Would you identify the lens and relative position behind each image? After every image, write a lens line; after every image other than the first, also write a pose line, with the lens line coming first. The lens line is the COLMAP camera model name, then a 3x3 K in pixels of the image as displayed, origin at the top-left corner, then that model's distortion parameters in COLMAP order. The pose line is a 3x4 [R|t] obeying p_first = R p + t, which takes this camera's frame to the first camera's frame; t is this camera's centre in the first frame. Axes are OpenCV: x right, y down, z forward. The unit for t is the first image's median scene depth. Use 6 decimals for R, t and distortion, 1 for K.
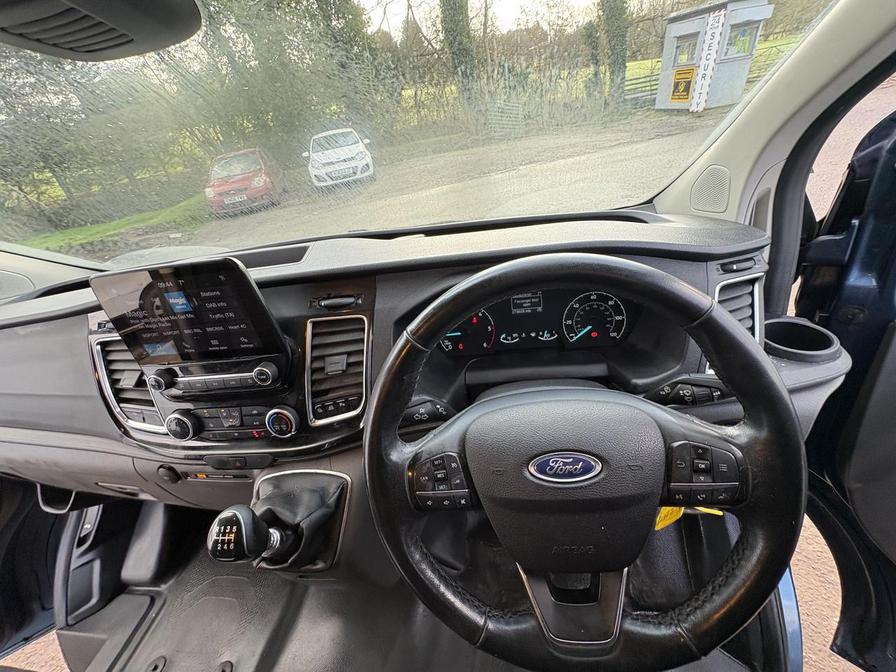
lens RADIAL K [[360.3, 0, 455.4], [0, 360.3, 333.2], [0, 0, 1]] dist [0.007994, 0.000754]
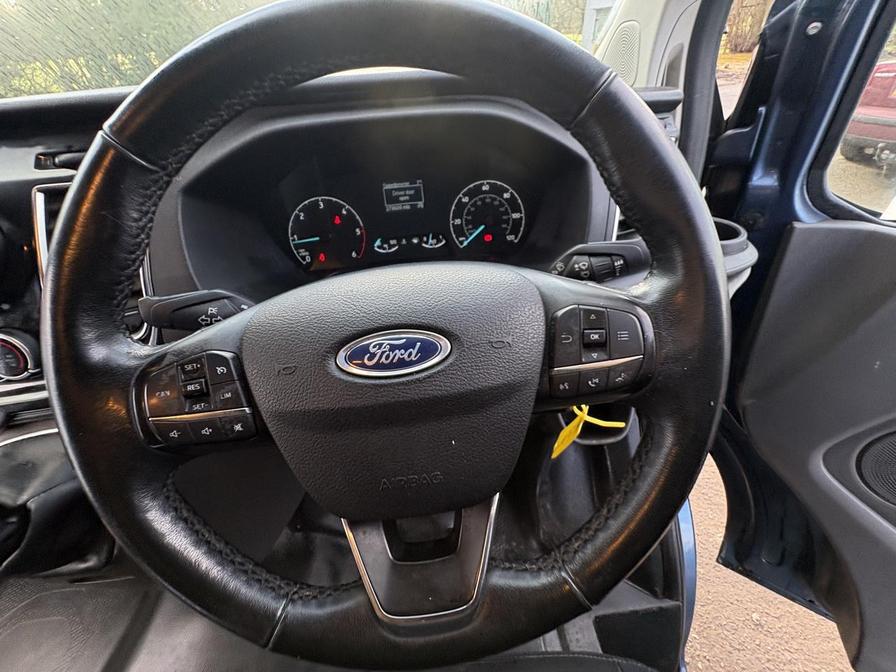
lens RADIAL K [[360.3, 0, 455.4], [0, 360.3, 333.2], [0, 0, 1]] dist [0.007994, 0.000754]
pose [[0.983737, -0.034153, 0.176340, 0.209065], [0.022560, 0.997476, 0.067331, 0.208125], [-0.178194, -0.062257, 0.982024, 0.263622]]
